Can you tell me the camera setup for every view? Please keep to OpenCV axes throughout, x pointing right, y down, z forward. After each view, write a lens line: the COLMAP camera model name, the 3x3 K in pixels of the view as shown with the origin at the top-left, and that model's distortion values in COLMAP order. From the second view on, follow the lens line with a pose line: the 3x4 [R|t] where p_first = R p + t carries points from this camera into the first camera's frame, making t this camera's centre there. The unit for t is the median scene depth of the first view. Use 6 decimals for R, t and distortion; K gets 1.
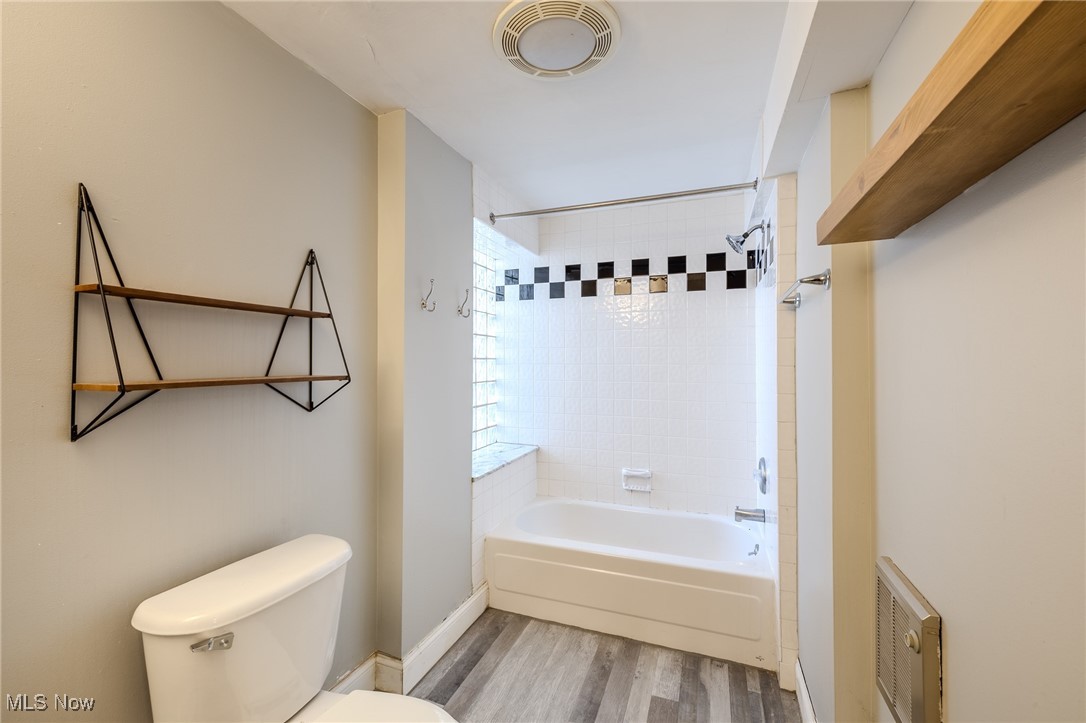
lens RADIAL K [[450.1, 0, 538.4], [0, 450.1, 355.4], [0, 0, 1]] dist [-0.001306, 0.000141]
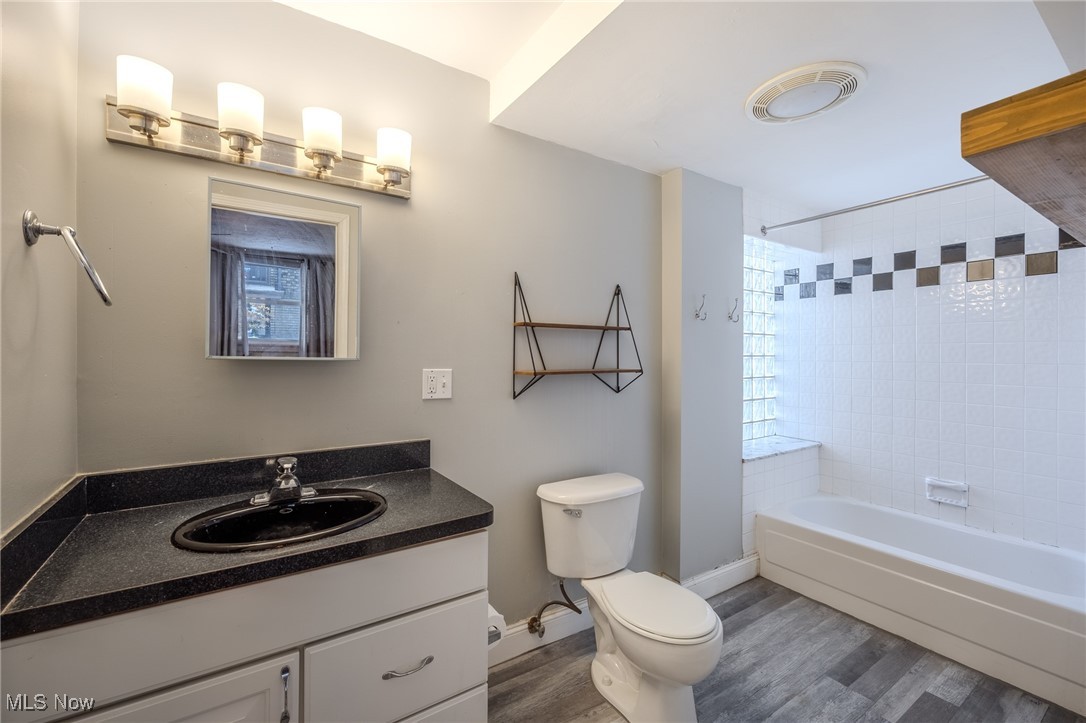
lens RADIAL K [[450.1, 0, 538.4], [0, 450.1, 355.4], [0, 0, 1]] dist [-0.001306, 0.000141]
pose [[0.808980, 0.001420, -0.587834, 0.121722], [0.006395, 0.999917, 0.011215, -0.014274], [0.587801, -0.012832, 0.808903, -0.277825]]
